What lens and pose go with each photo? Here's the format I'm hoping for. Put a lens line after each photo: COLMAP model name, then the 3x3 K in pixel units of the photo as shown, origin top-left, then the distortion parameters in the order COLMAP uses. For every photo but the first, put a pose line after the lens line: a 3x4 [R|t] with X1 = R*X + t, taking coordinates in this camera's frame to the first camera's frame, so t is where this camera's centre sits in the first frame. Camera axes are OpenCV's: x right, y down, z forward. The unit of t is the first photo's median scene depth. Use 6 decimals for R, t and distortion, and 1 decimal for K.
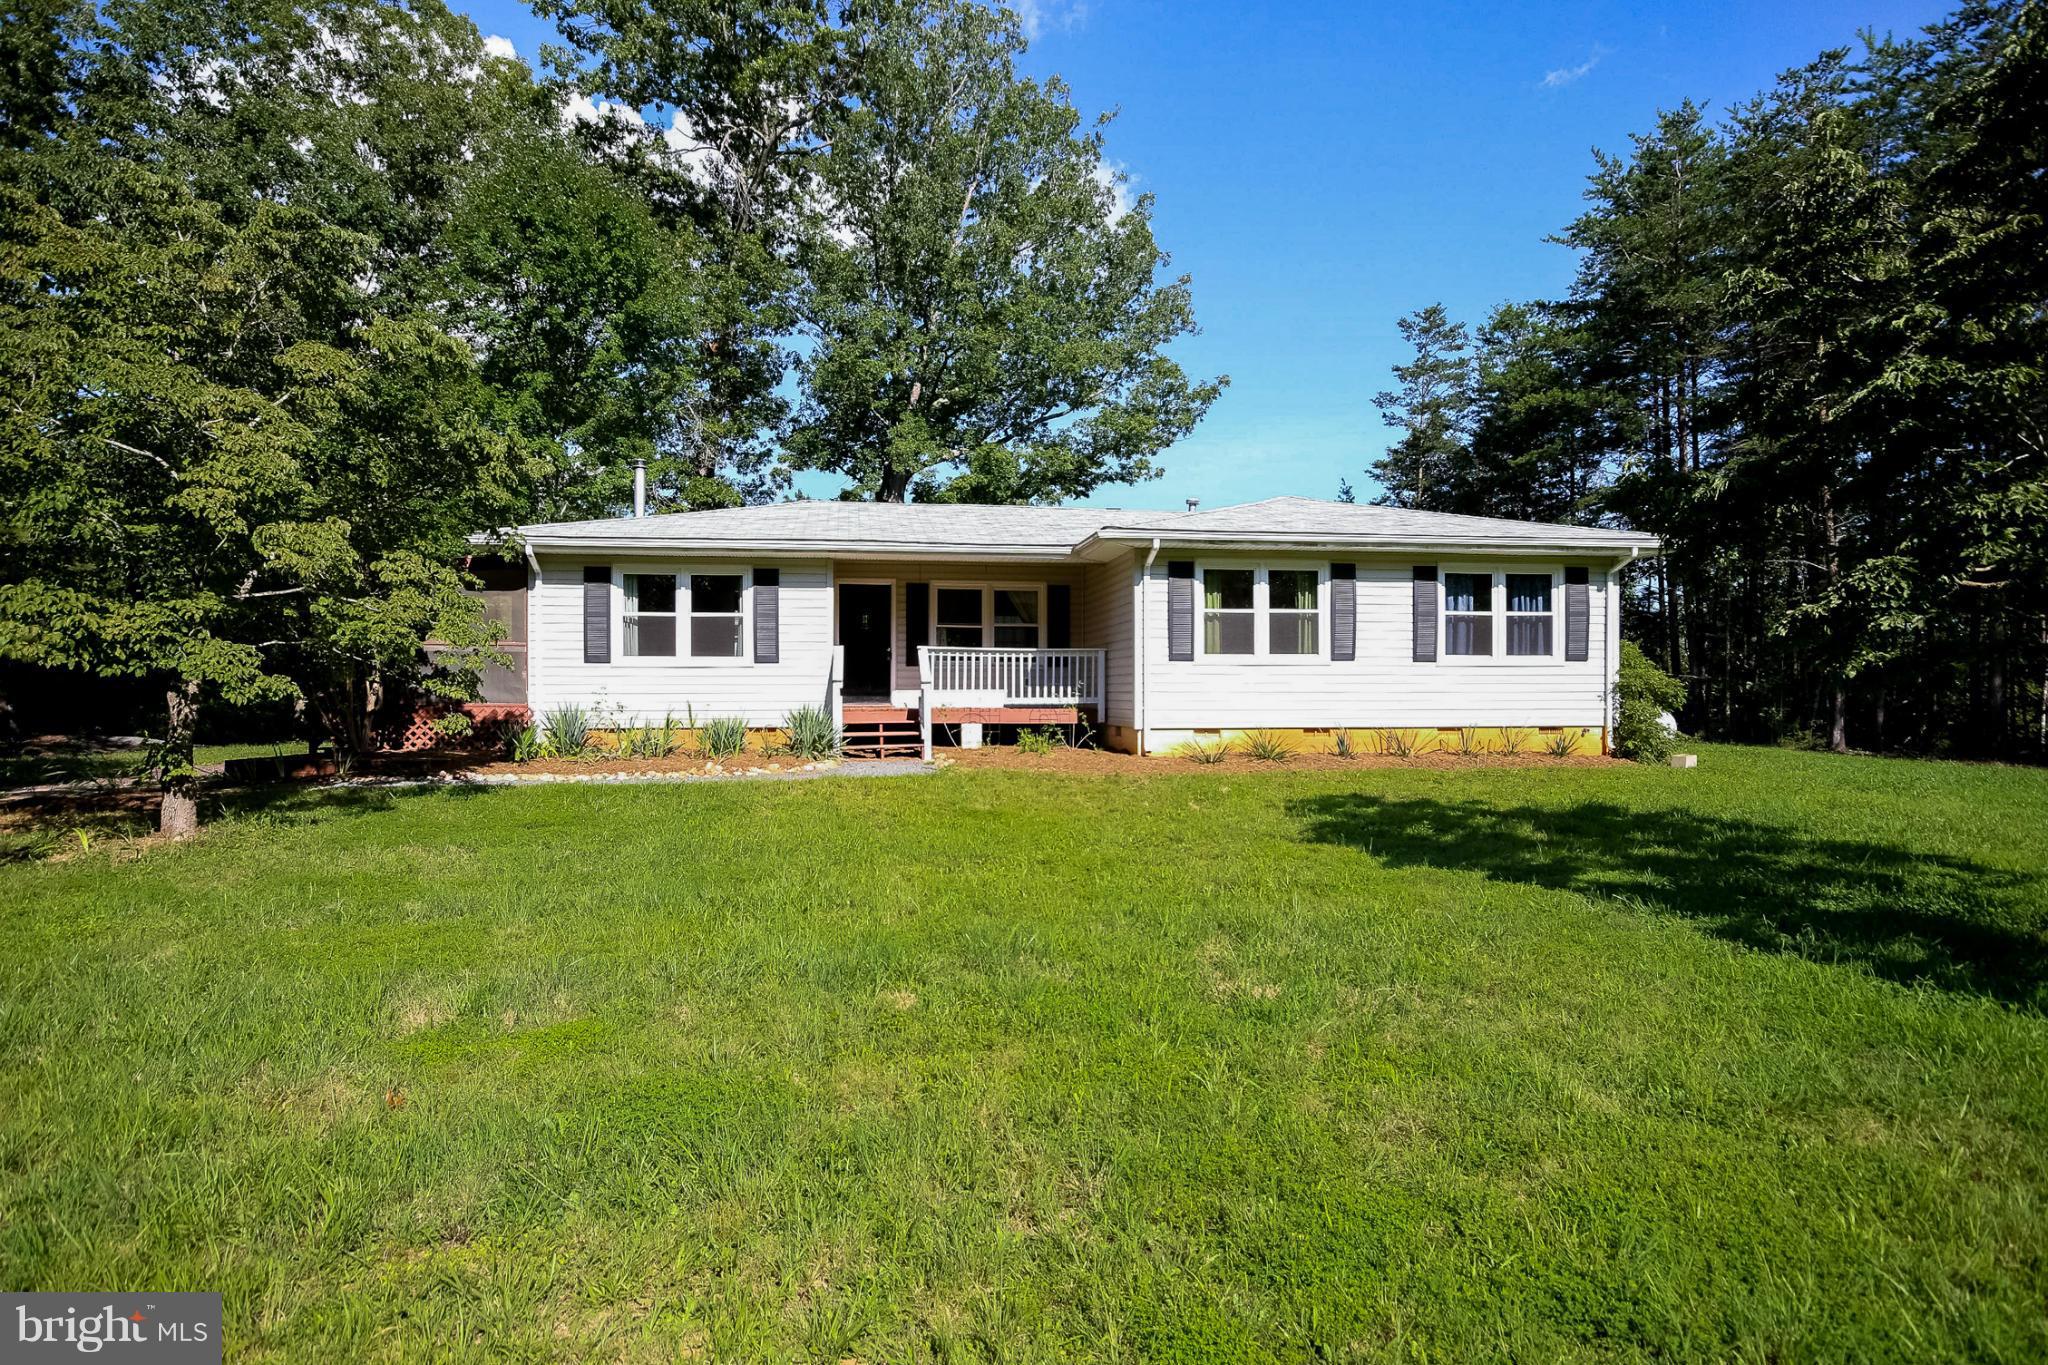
lens RADIAL K [[934.4, 0, 1026.1], [0, 934.4, 696.8], [0, 0, 1]] dist [-0.001345, -0.000096]
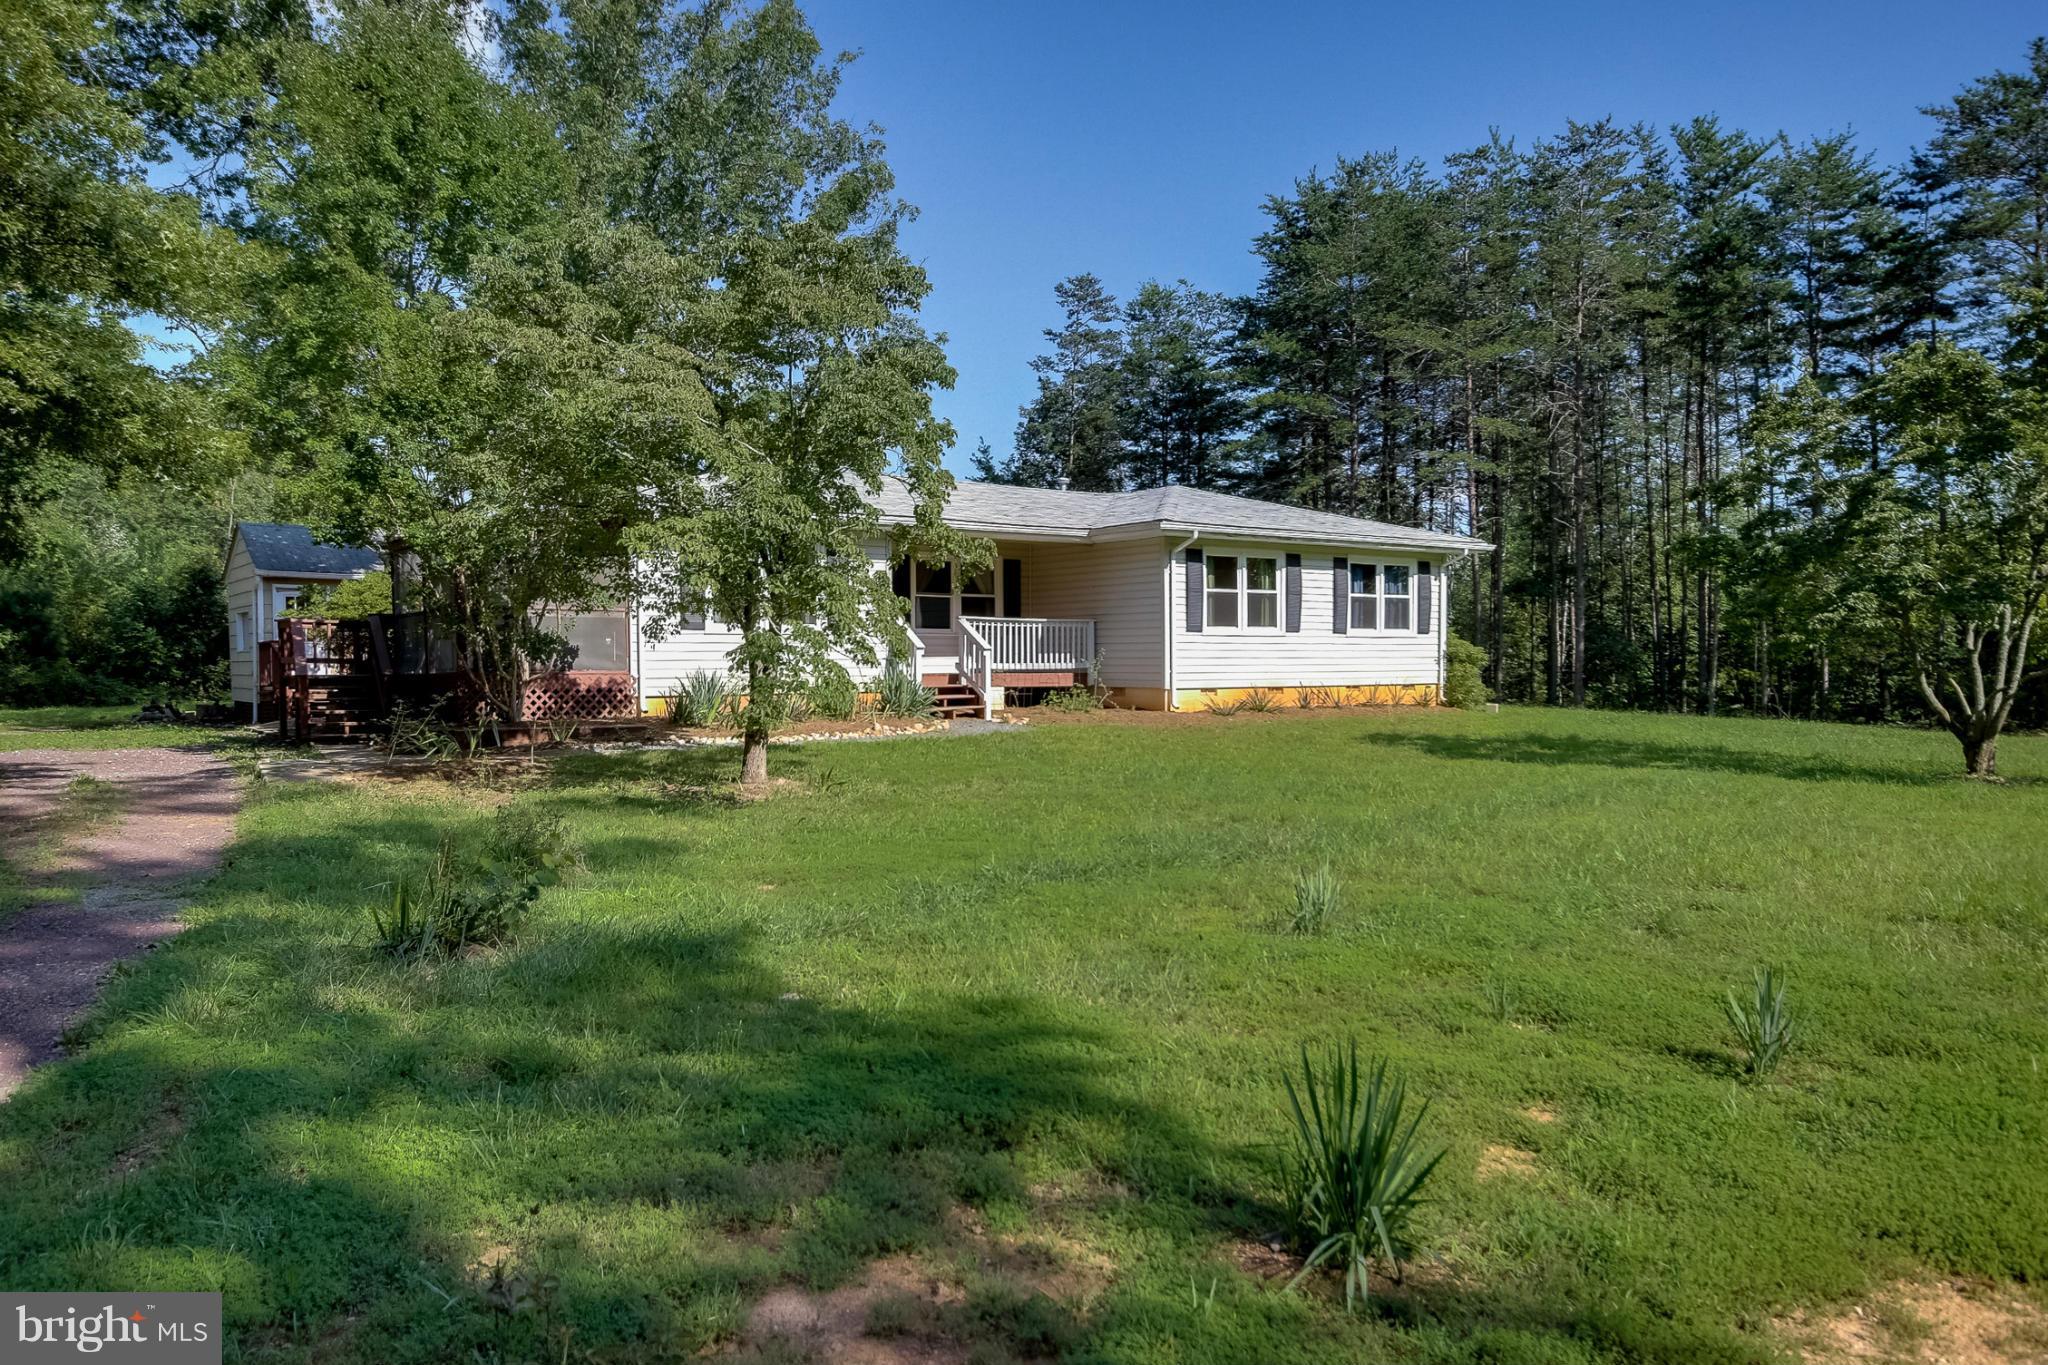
lens RADIAL K [[1046.6, 0, 1022.1], [0, 1046.6, 669.7], [0, 0, 1]] dist [0.000901, 0.000353]
pose [[0.924753, -0.005979, 0.380522, -0.492508], [0.004450, 0.999978, 0.004899, 0.002411], [-0.380543, -0.002837, 0.924759, -0.137559]]
